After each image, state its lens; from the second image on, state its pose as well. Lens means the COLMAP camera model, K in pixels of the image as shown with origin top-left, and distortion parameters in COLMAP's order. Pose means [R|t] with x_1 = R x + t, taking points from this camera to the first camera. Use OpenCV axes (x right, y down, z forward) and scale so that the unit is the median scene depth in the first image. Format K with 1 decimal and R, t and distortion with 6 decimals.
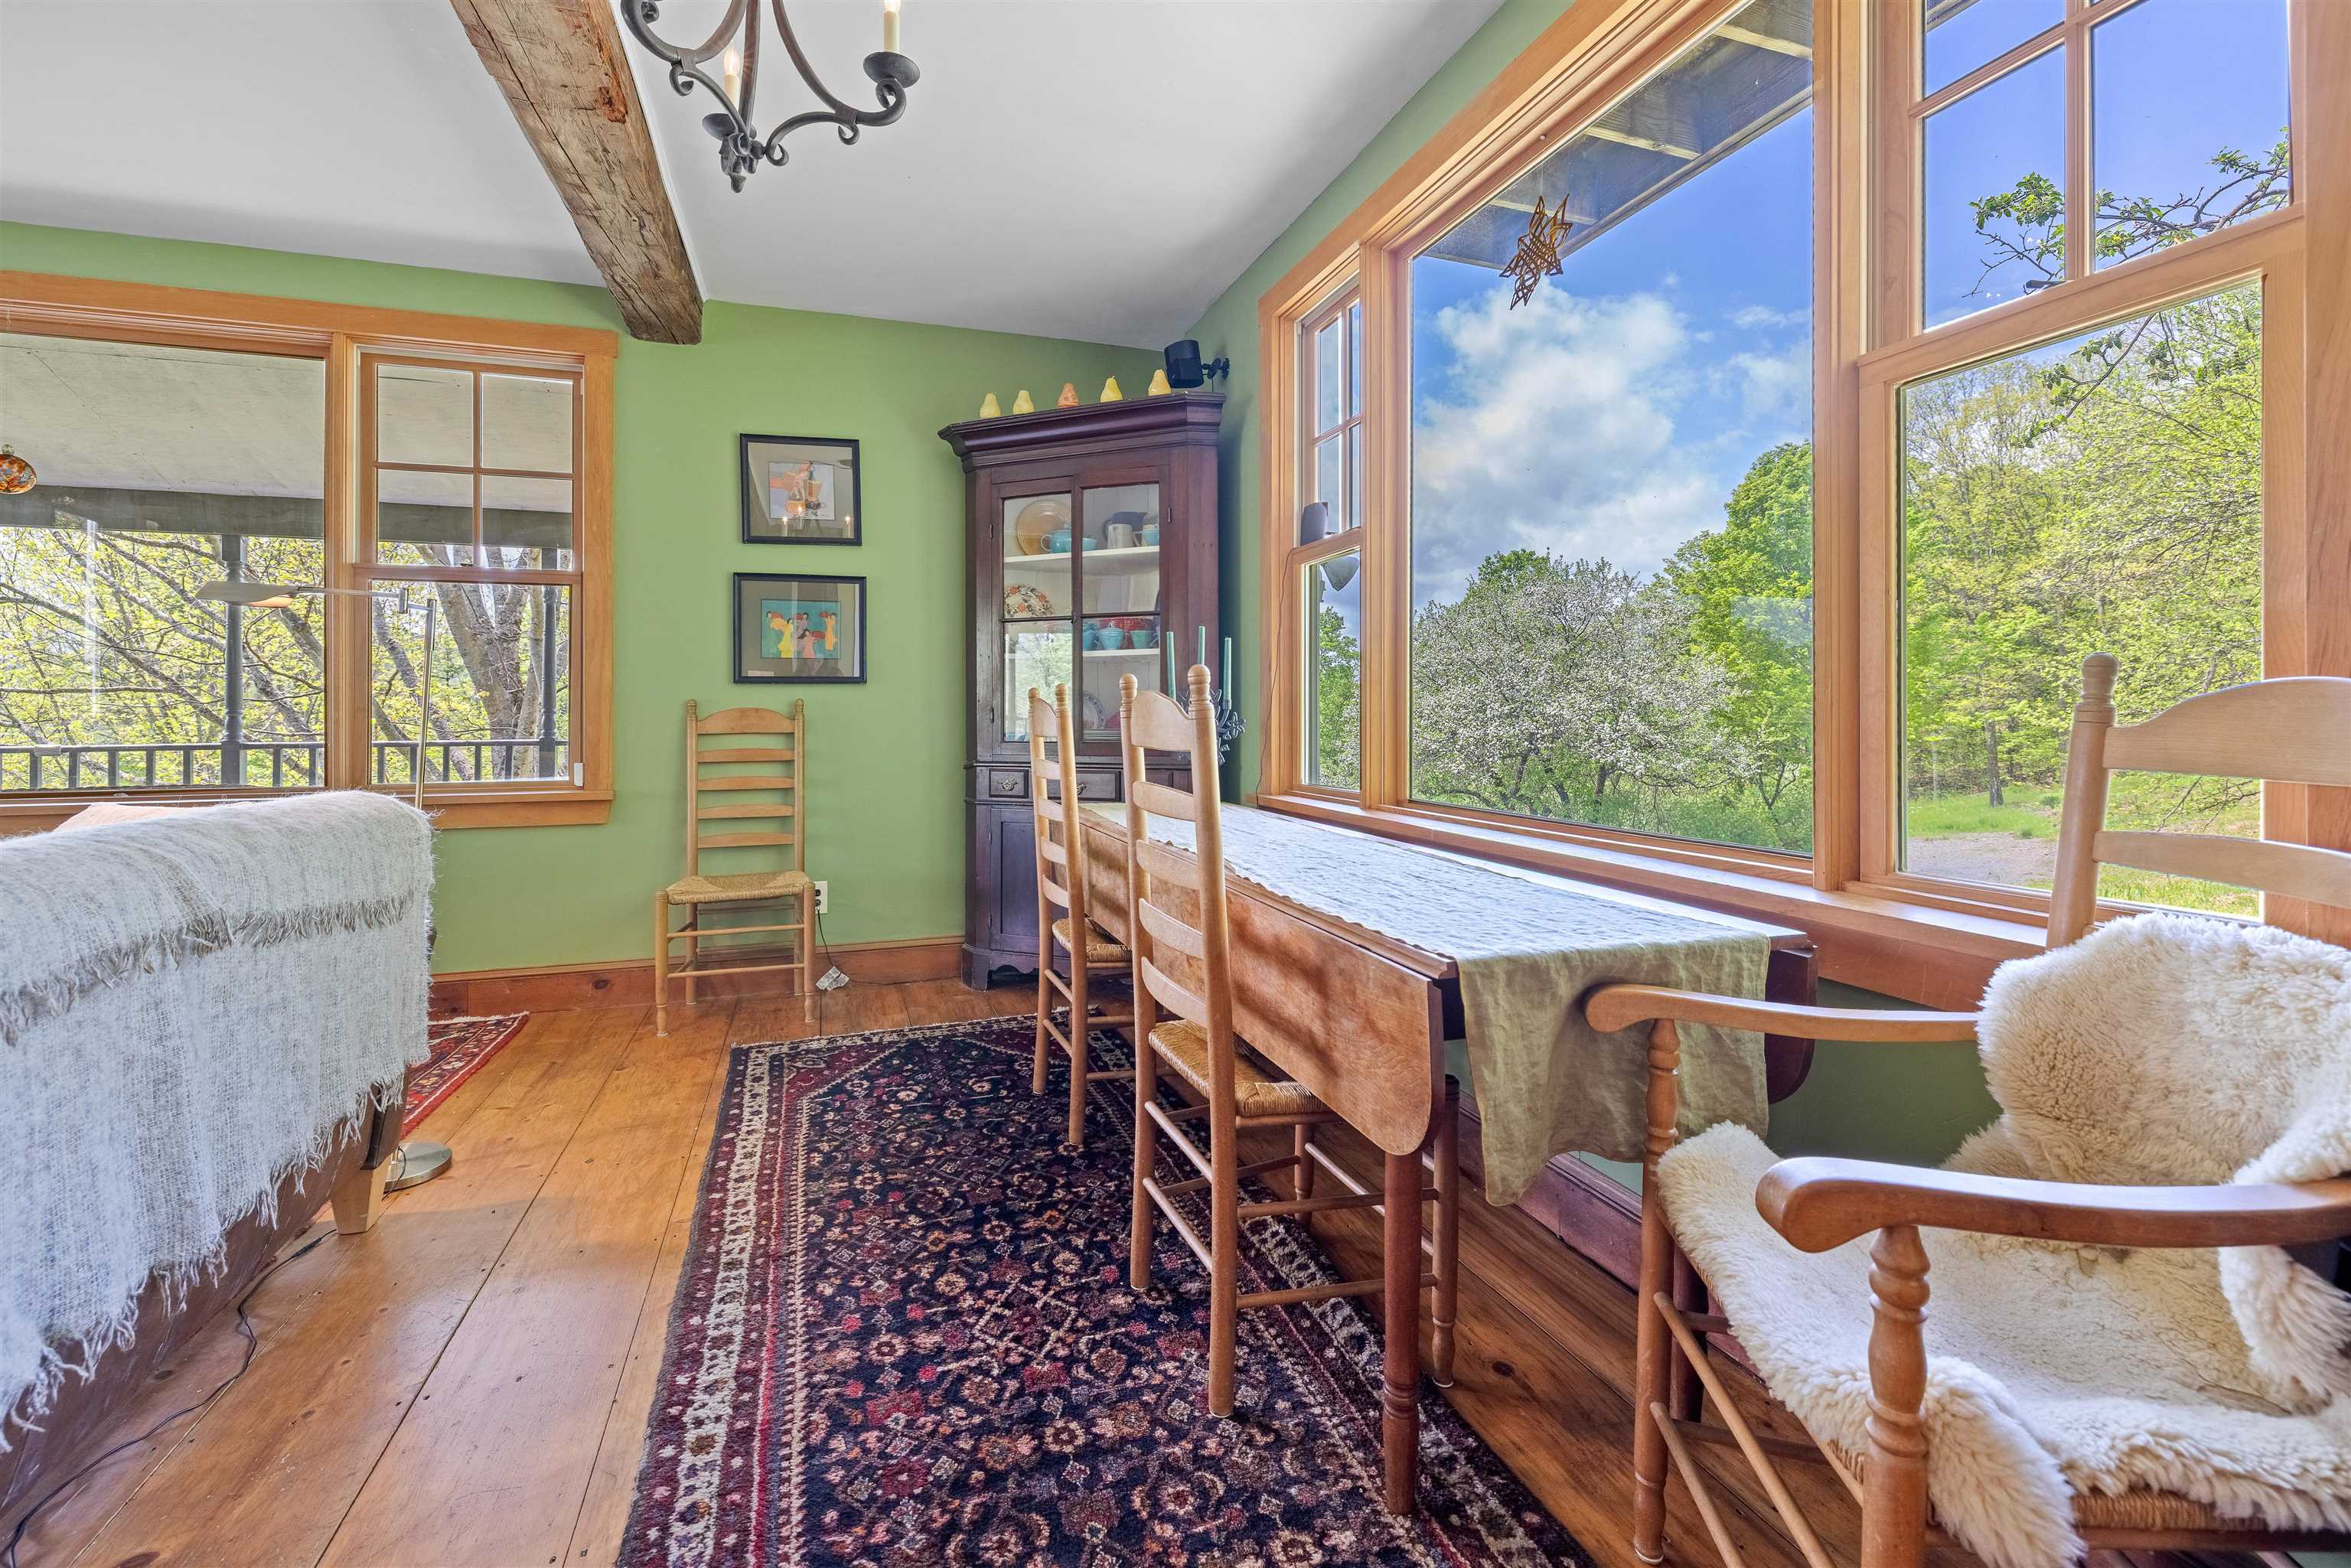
lens RADIAL K [[1008.2, 0, 1173.8], [0, 1008.2, 715.8], [0, 0, 1]] dist [-0.001795, -0.000324]
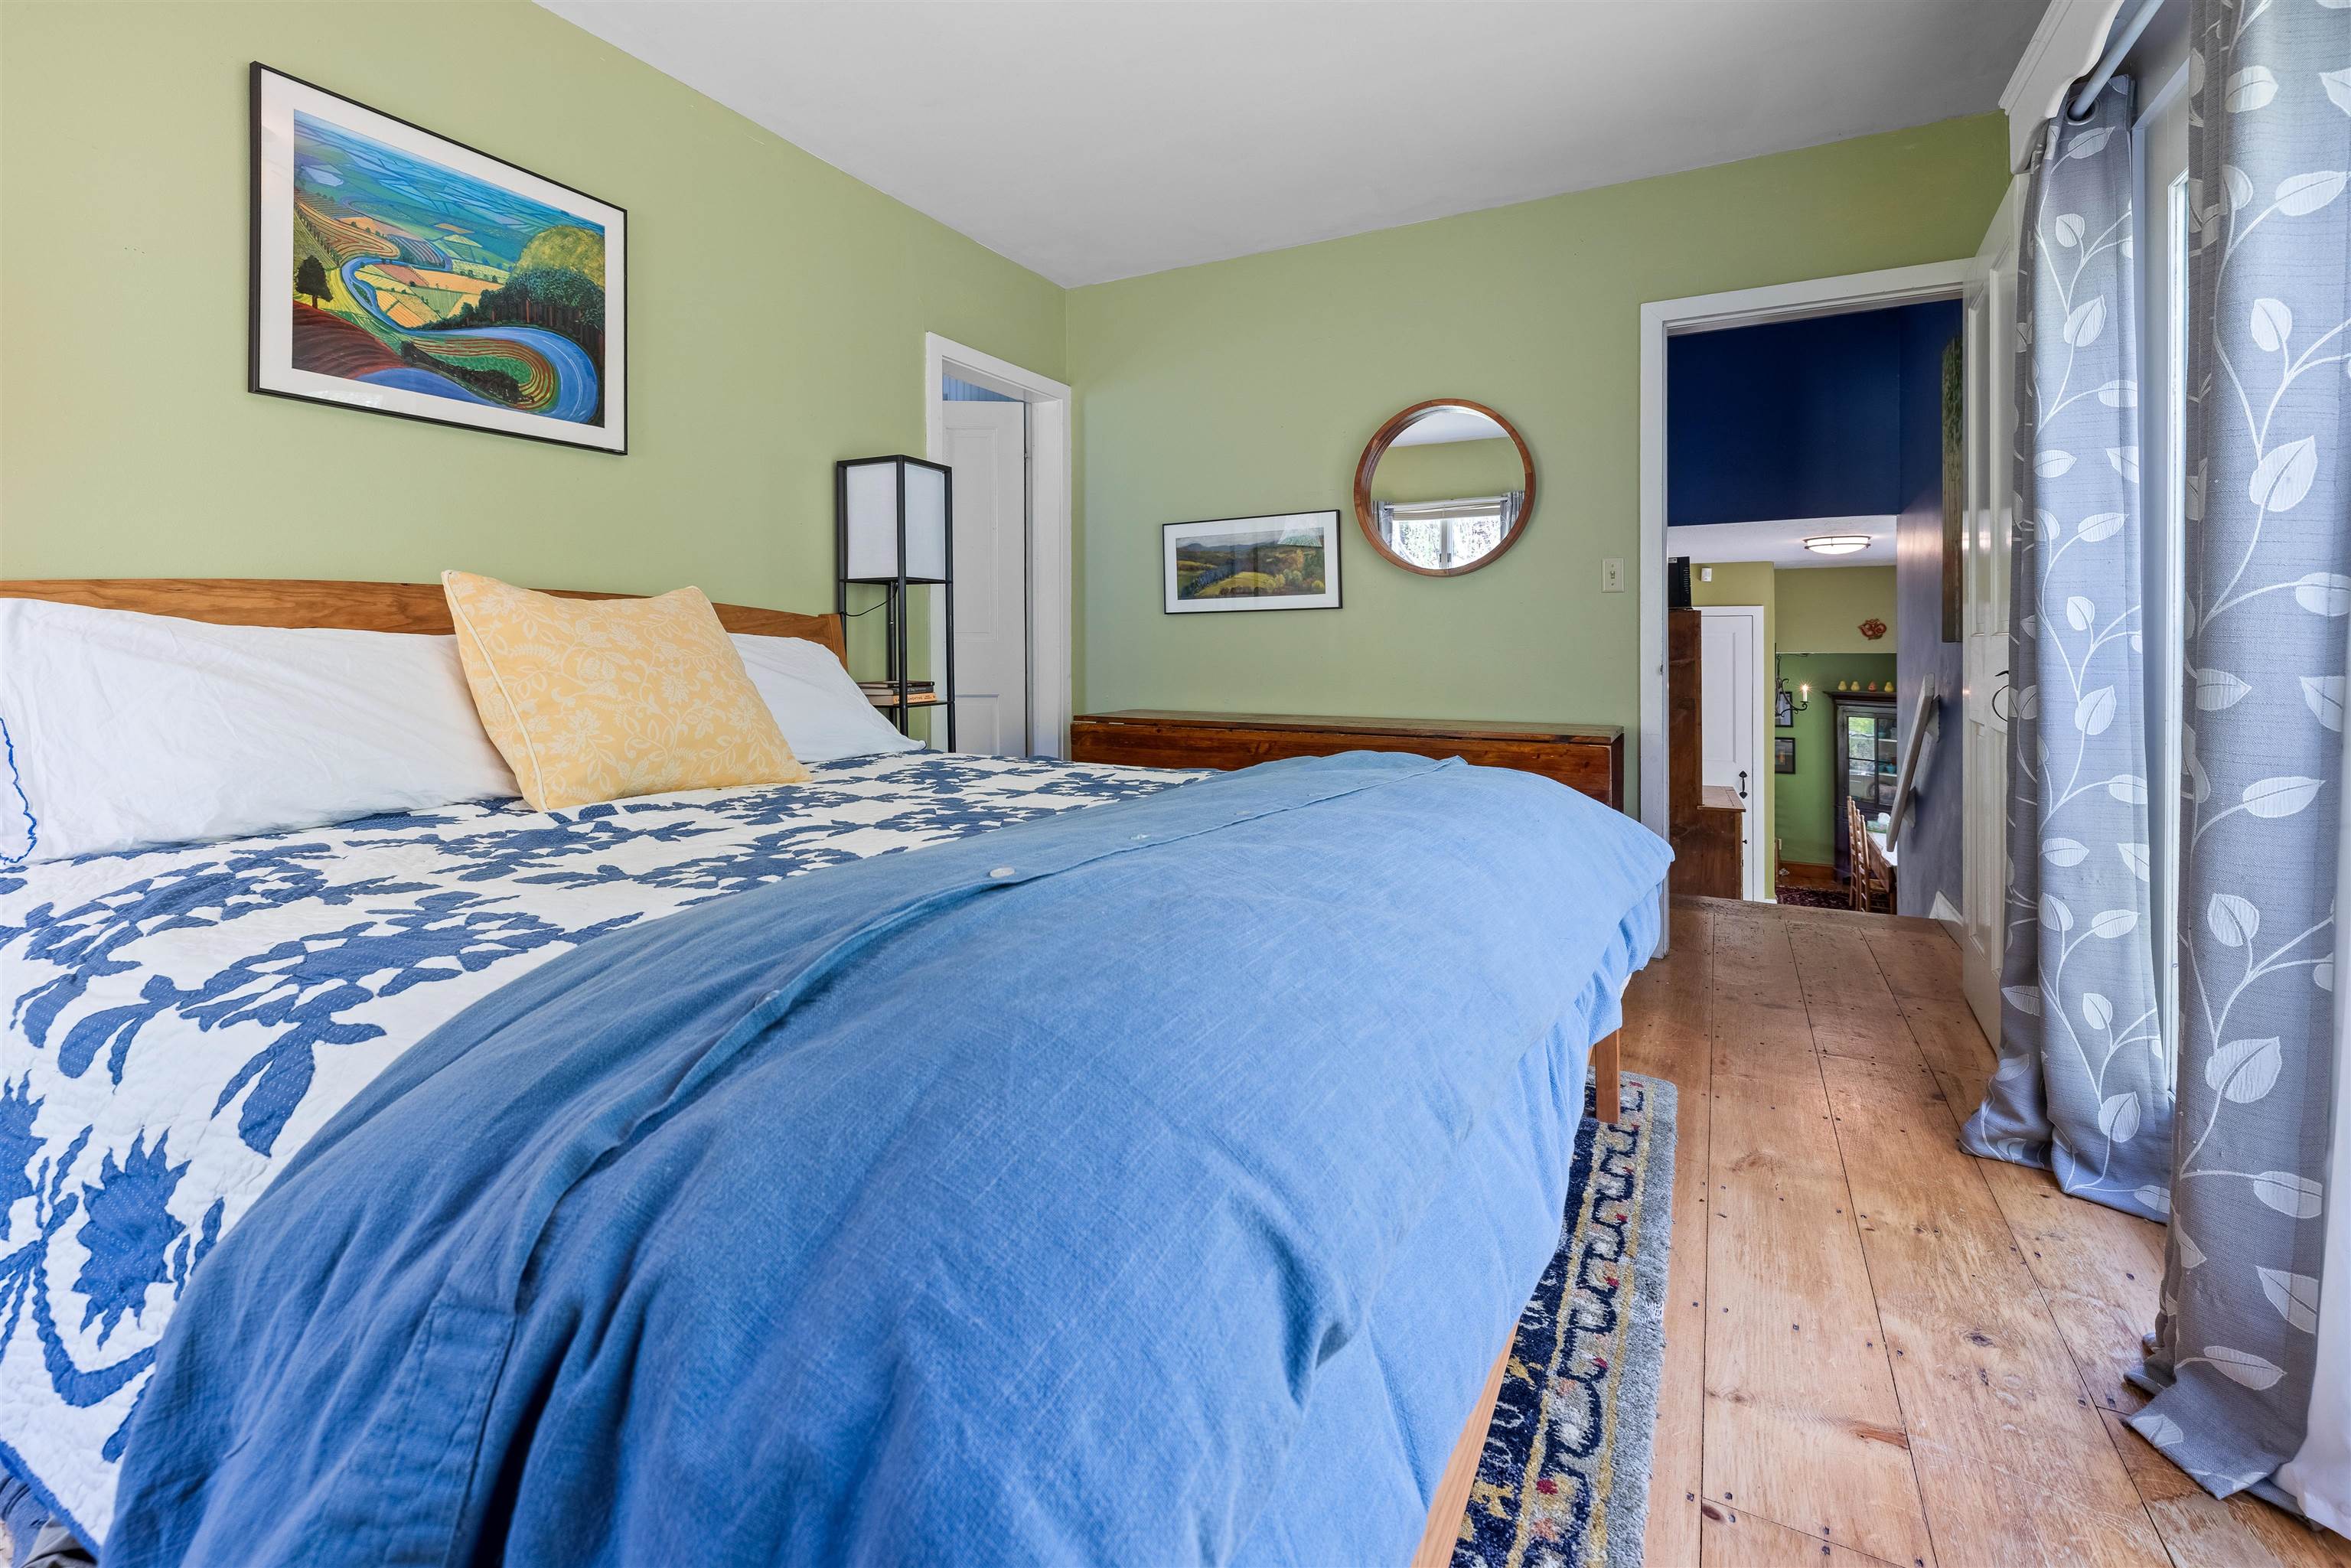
lens RADIAL K [[1038.8, 0, 1173.2], [0, 1038.8, 649.3], [0, 0, 1]] dist [-0.000815, -0.000177]
pose [[0.682294, 0.000661, -0.731078, 0.760162], [0.001455, 0.999996, 0.002261, -0.454182], [0.731077, -0.002606, 0.682290, -2.713195]]
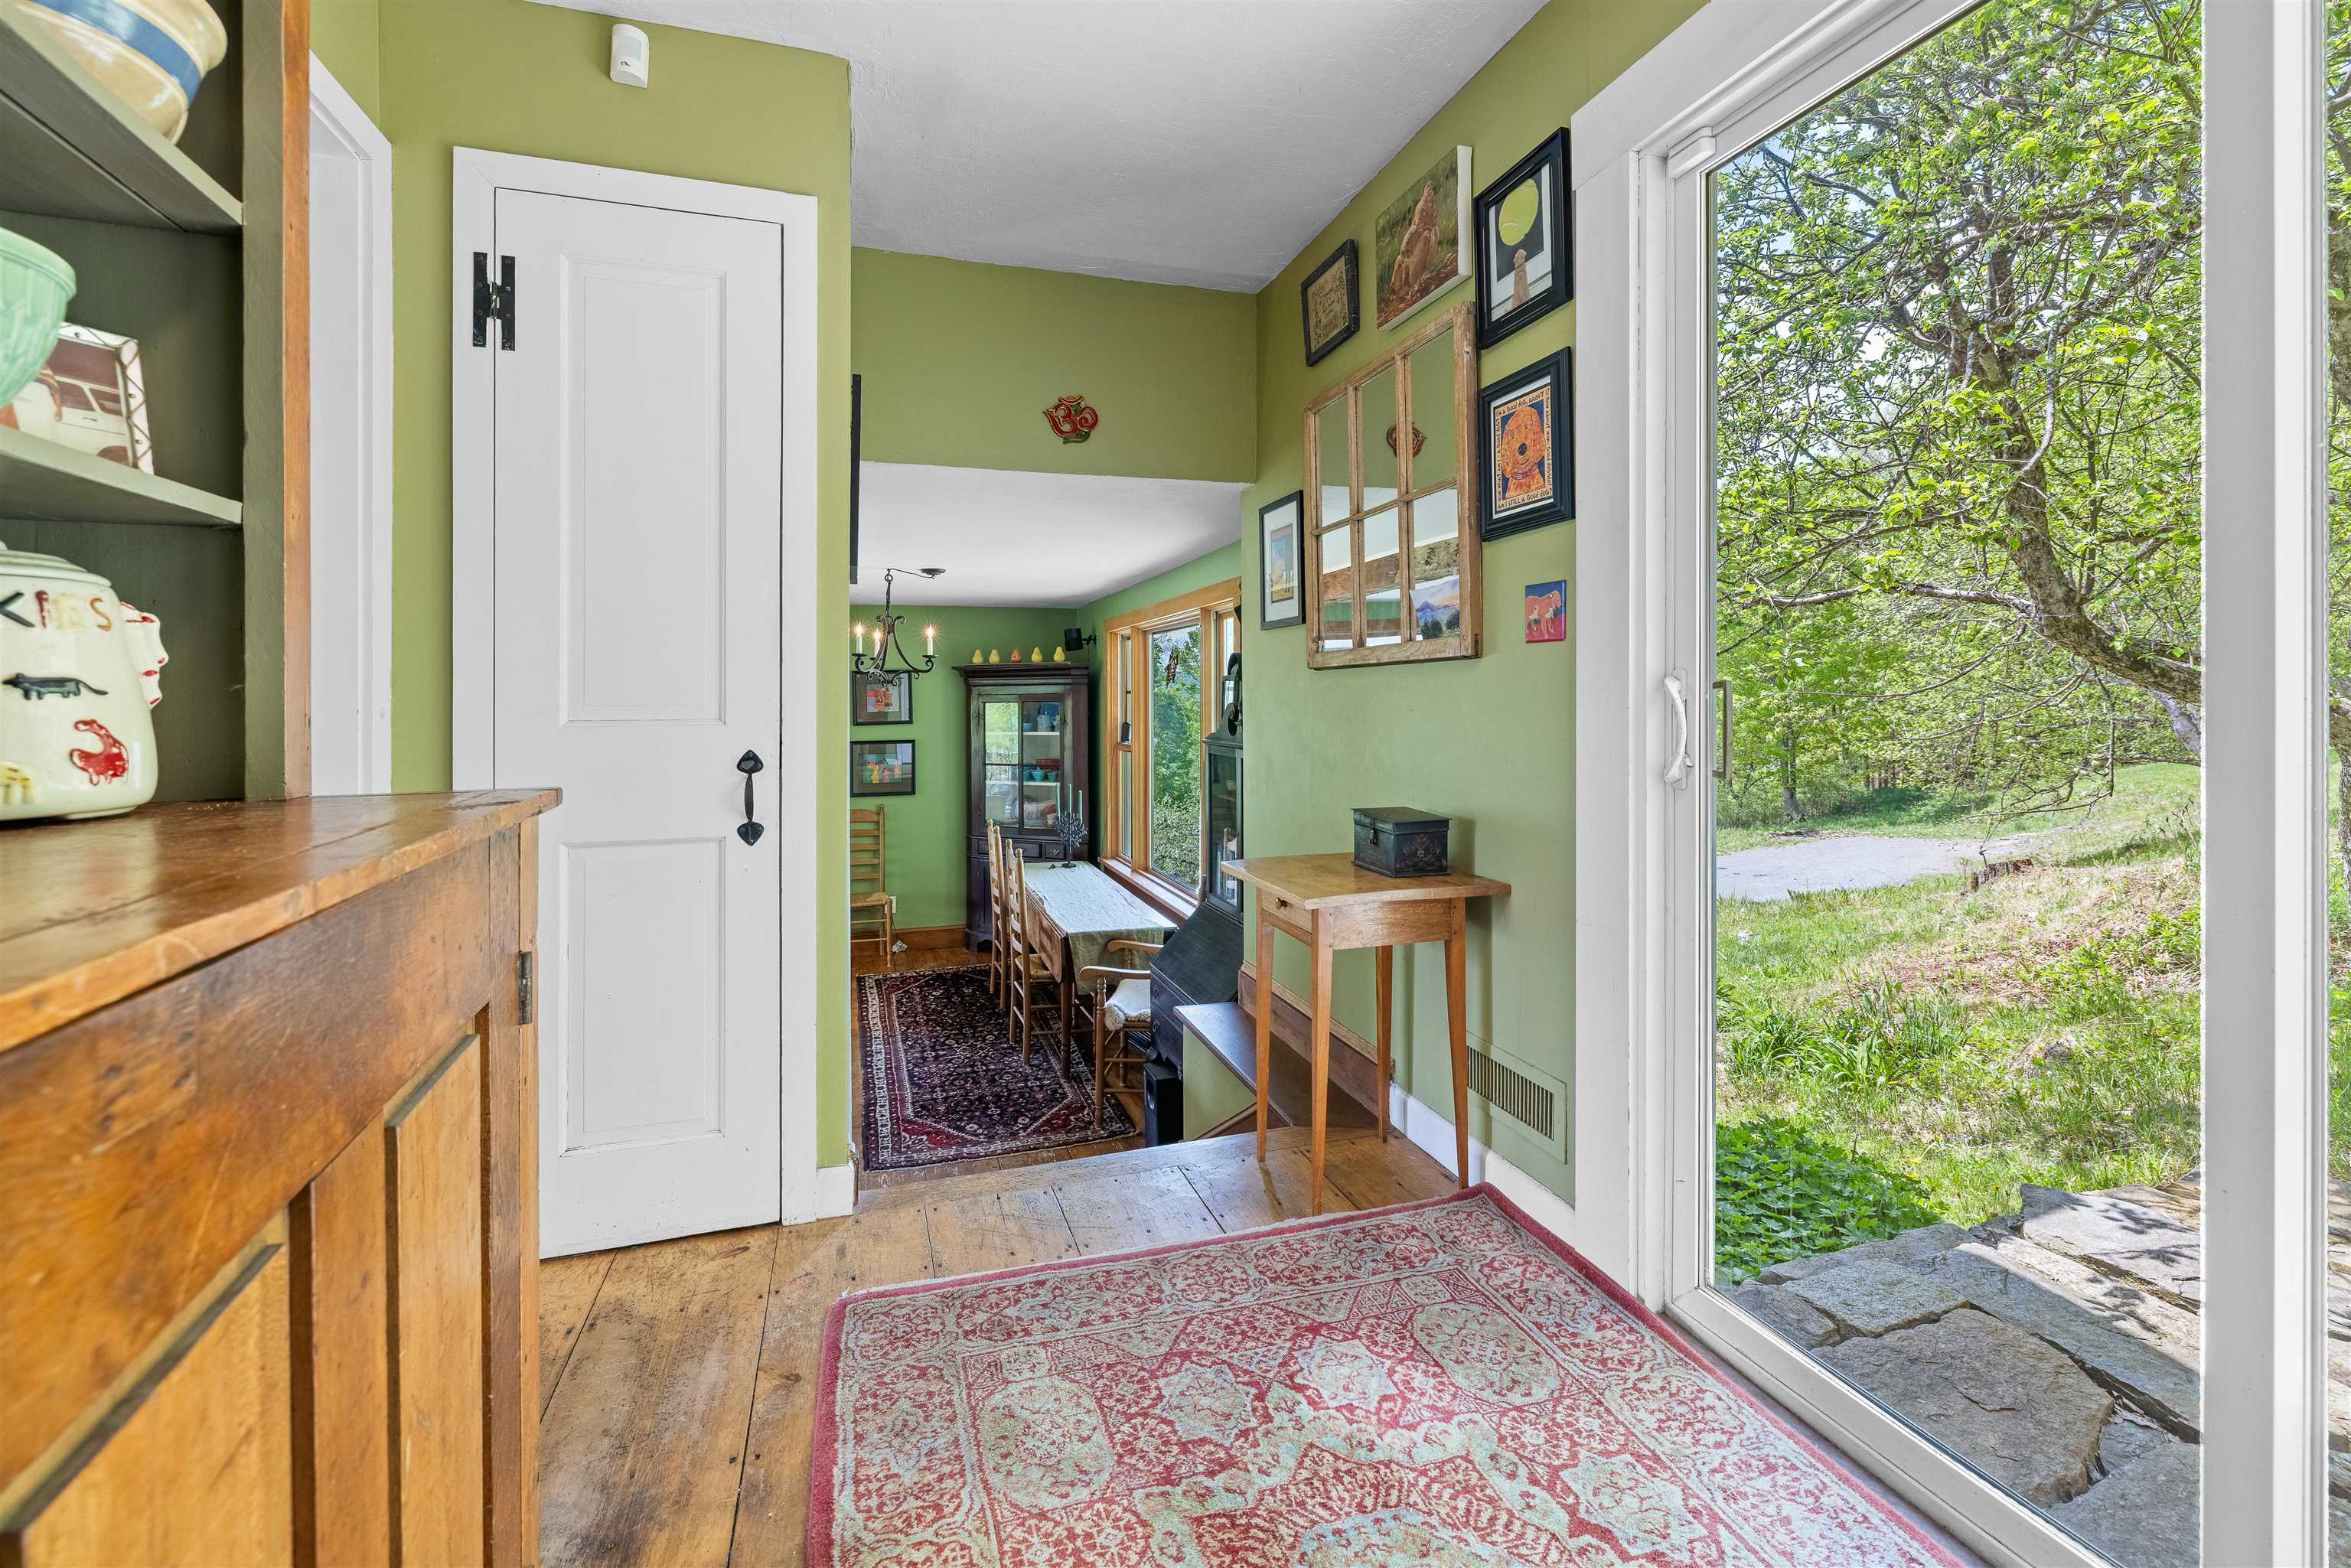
lens RADIAL K [[1010.8, 0, 1177.4], [0, 1010.8, 704.9], [0, 0, 1]] dist [0.000786, -0.000980]
pose [[0.999649, -0.001295, -0.026469, 0.278679], [0.001349, 0.999997, 0.002018, -0.231266], [0.026466, -0.002053, 0.999648, -1.035441]]
